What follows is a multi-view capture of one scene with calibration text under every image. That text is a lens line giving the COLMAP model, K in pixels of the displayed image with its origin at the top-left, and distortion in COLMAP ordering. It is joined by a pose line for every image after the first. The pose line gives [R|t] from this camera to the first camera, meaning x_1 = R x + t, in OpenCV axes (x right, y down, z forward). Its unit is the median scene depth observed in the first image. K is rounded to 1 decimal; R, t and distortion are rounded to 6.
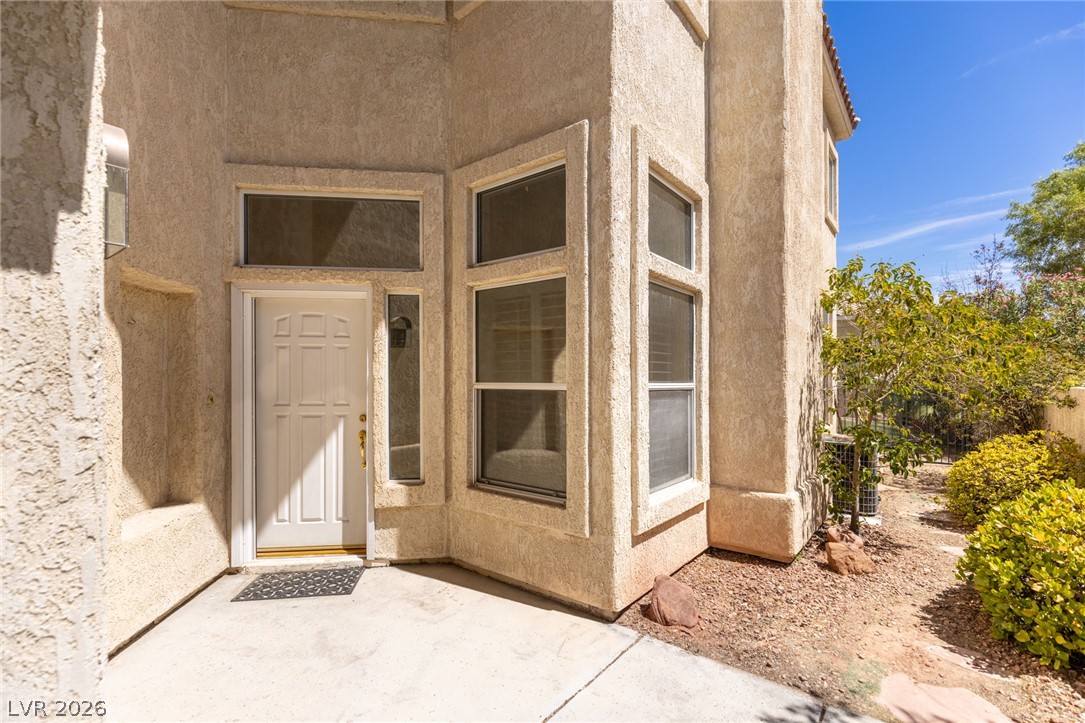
lens RADIAL K [[486.0, 0, 546.2], [0, 486.0, 372.2], [0, 0, 1]] dist [0.003237, 0.000255]
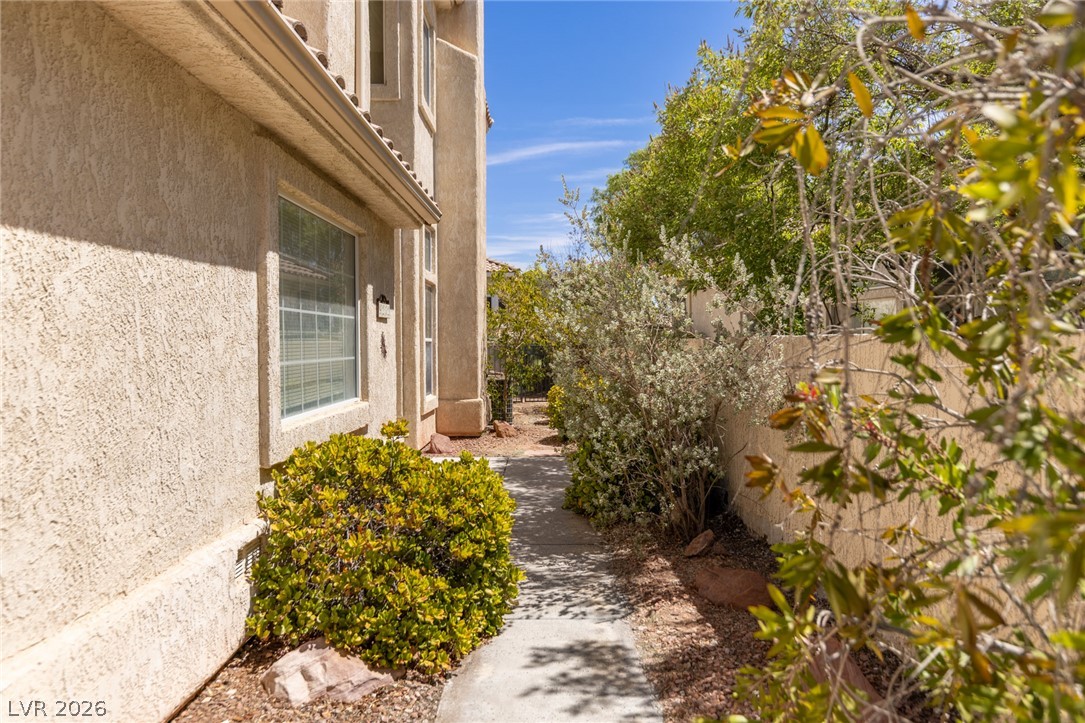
lens RADIAL K [[750.0, 0, 542.5], [0, 750.0, 361.5], [0, 0, 1]] dist [0.000182, -0.000002]
pose [[0.783040, -0.021804, 0.621589, -1.052987], [-0.001816, 0.999301, 0.037341, 0.003604], [-0.621969, -0.030369, 0.782453, -1.334864]]
